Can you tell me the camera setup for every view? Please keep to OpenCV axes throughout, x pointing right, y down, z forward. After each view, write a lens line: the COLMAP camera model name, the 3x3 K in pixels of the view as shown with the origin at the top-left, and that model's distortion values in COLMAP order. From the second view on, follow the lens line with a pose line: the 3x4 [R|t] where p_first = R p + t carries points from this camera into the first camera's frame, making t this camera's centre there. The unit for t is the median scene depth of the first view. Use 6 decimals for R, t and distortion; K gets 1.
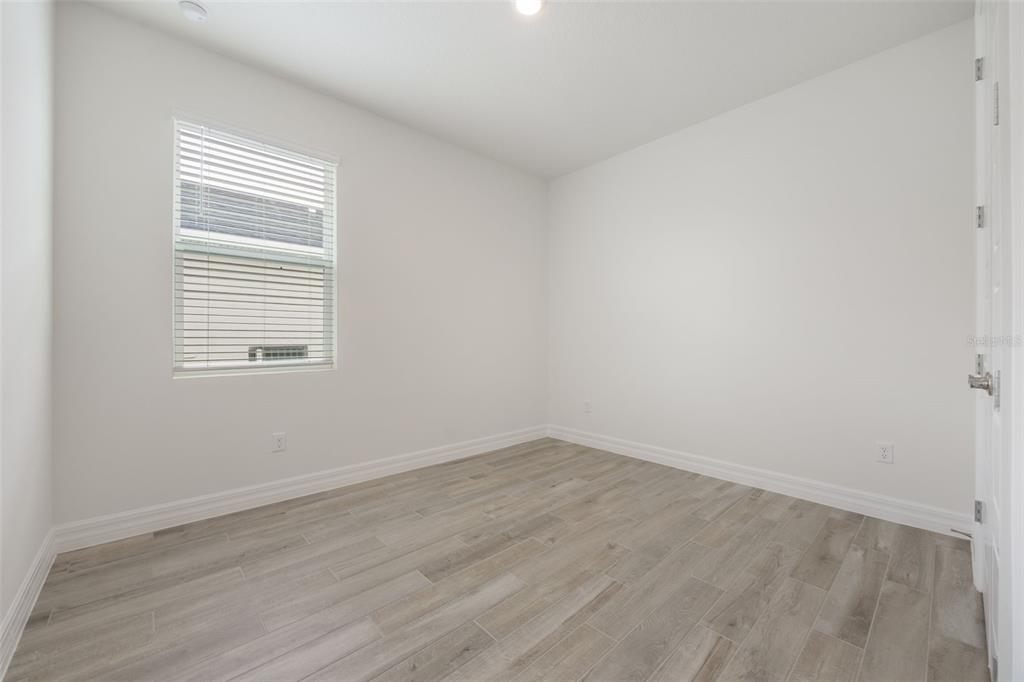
lens RADIAL K [[391.5, 0, 513.6], [0, 391.5, 338.8], [0, 0, 1]] dist [-0.000567, -0.000061]
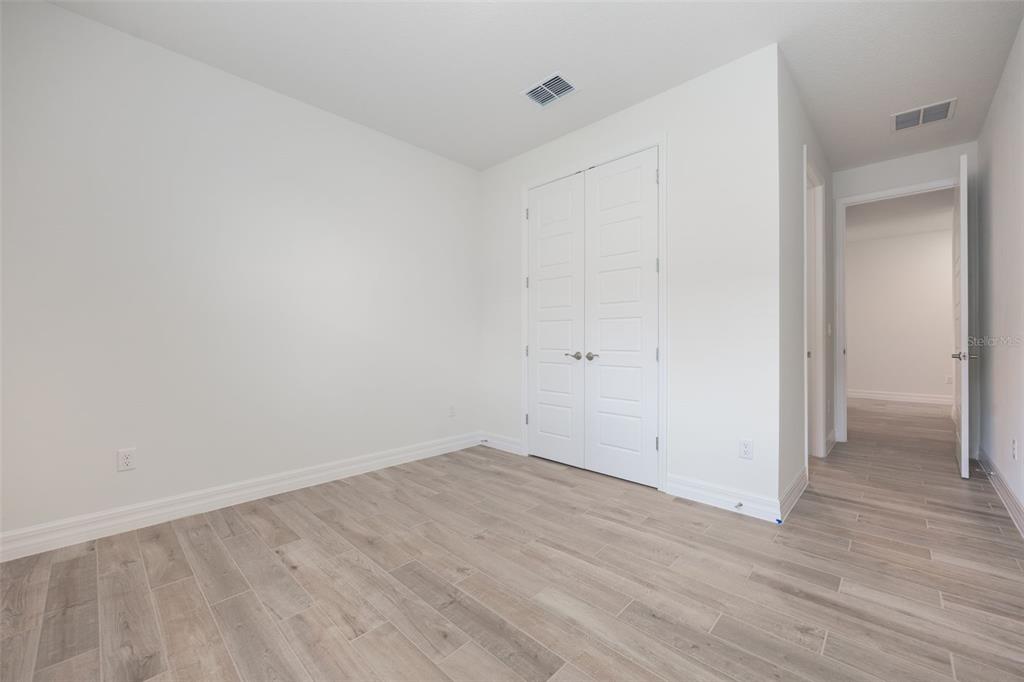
lens RADIAL K [[391.5, 0, 513.6], [0, 391.5, 338.8], [0, 0, 1]] dist [-0.000567, -0.000061]
pose [[-0.041740, 0.004903, 0.999116, -0.730587], [0.000958, 0.999988, -0.004867, 0.002160], [-0.999128, 0.000754, -0.041745, 0.861367]]
